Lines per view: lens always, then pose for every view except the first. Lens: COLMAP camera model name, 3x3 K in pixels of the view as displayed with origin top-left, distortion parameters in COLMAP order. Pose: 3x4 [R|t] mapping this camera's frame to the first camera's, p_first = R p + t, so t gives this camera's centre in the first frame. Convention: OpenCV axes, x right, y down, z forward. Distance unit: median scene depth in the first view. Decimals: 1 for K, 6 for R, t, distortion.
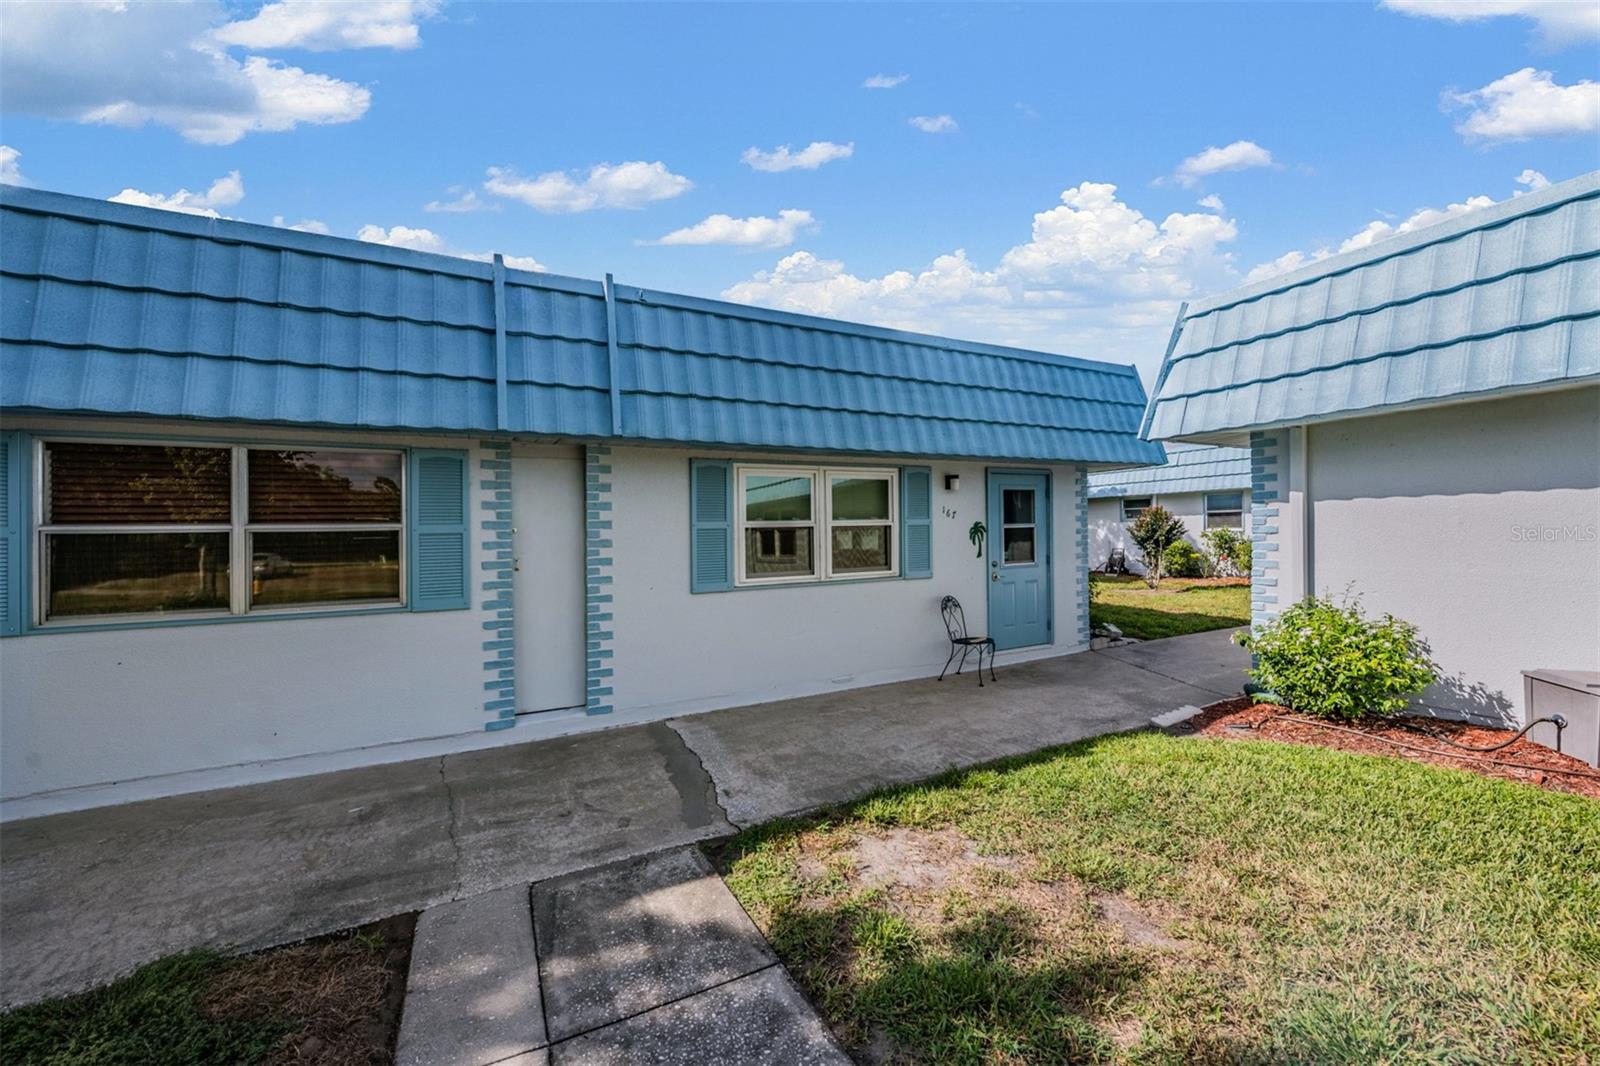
lens RADIAL K [[630.2, 0, 783.3], [0, 630.2, 532.8], [0, 0, 1]] dist [-0.000578, -0.004023]
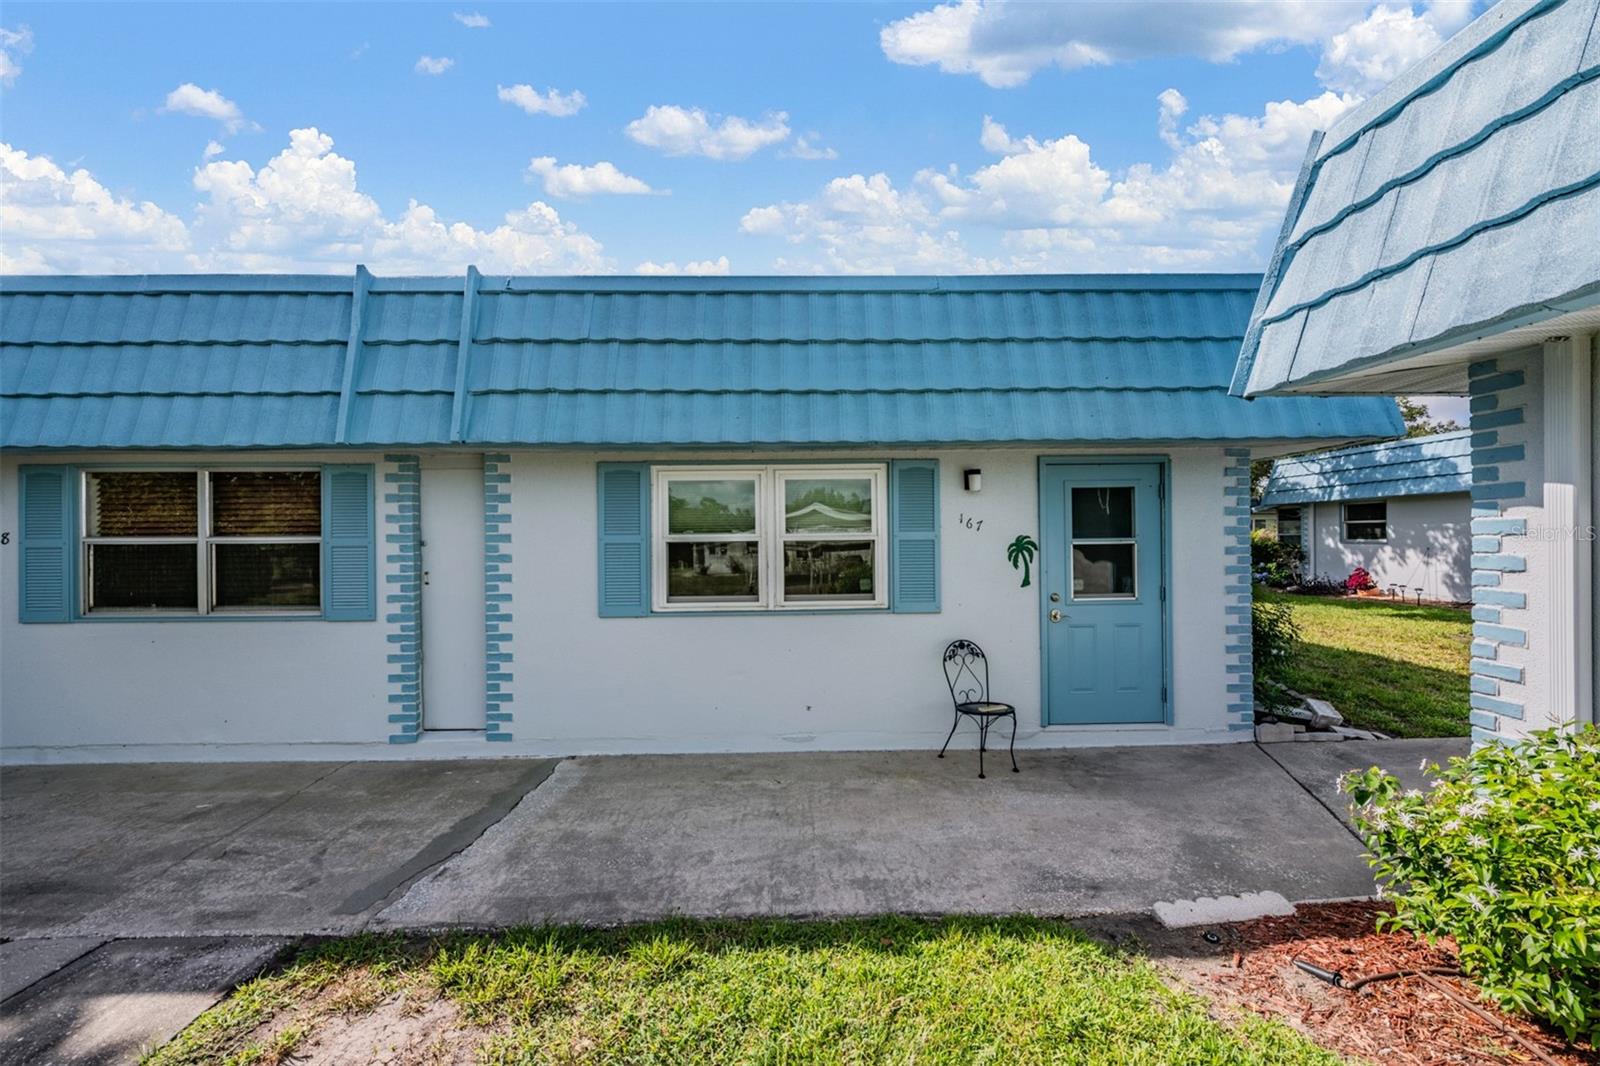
lens RADIAL K [[630.2, 0, 810.1], [0, 630.2, 535.9], [0, 0, 1]] dist [-0.000578, -0.004023]
pose [[0.901168, 0.009576, -0.433364, 0.525365], [-0.007614, 0.999951, 0.006263, -0.025500], [0.433403, -0.002345, 0.901197, 0.359965]]
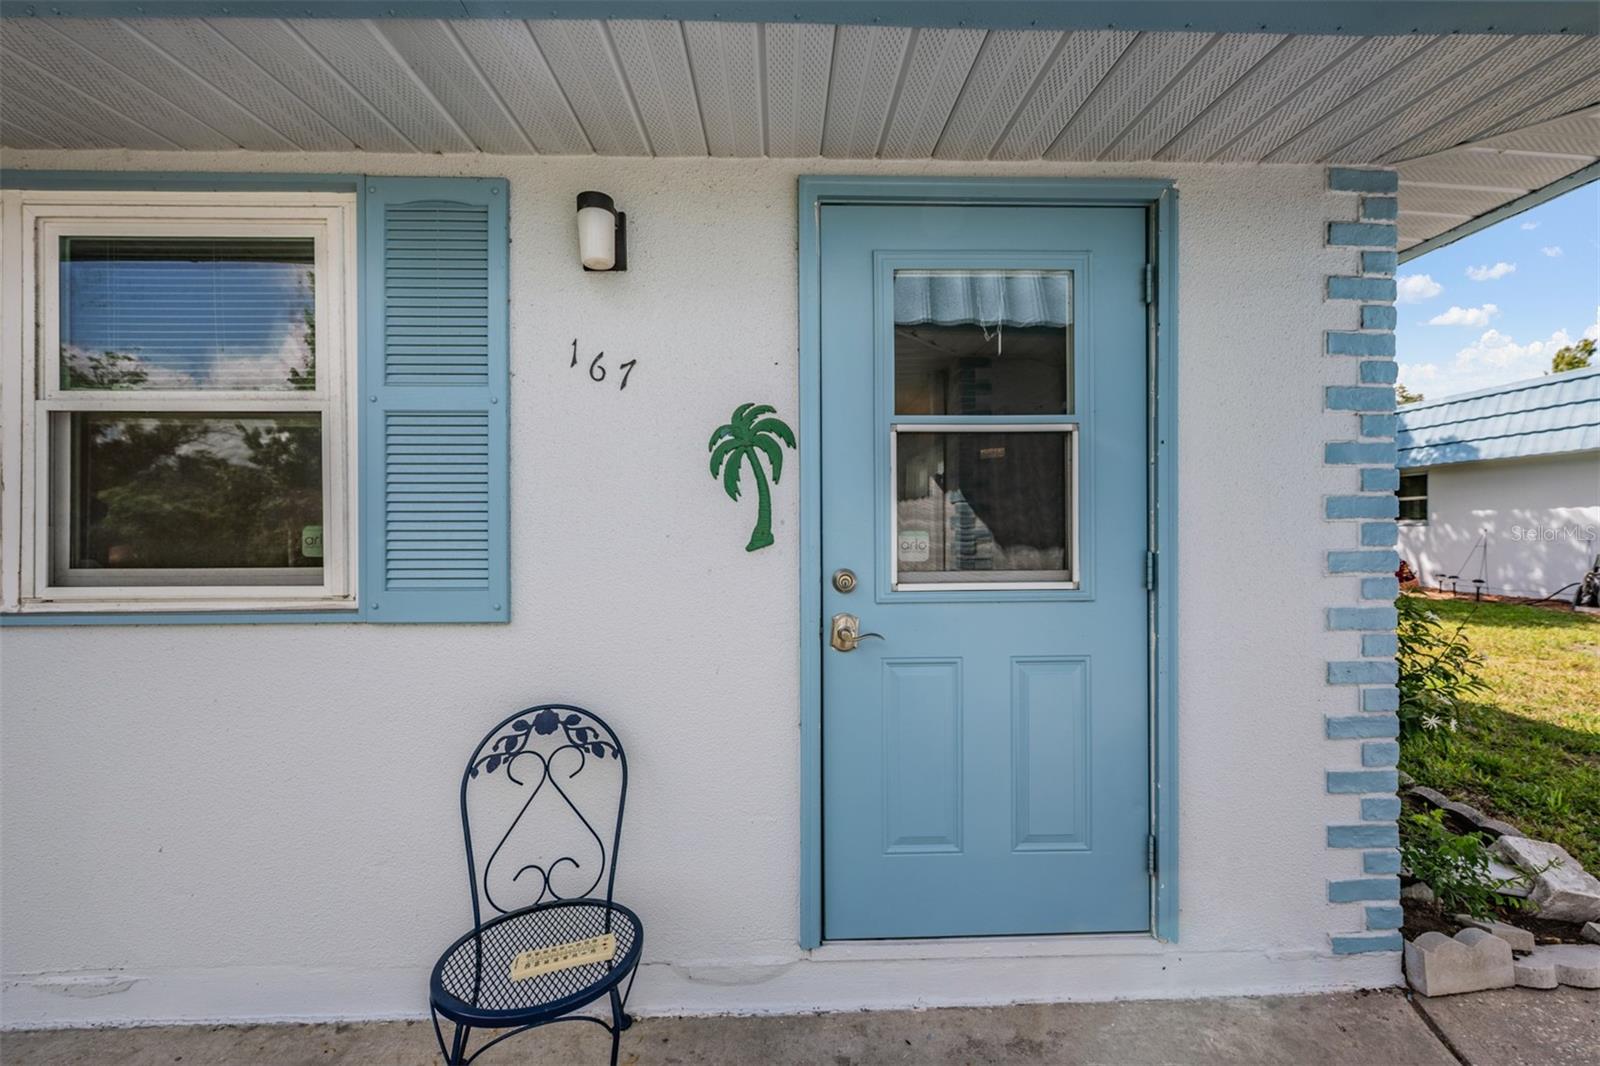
lens RADIAL K [[630.2, 0, 797.4], [0, 630.2, 533.0], [0, 0, 1]] dist [-0.000578, -0.004023]
pose [[0.901062, 0.017015, -0.433356, 0.567830], [-0.012175, 0.999829, 0.013942, 0.038411], [0.433519, -0.007287, 0.901115, 1.038694]]
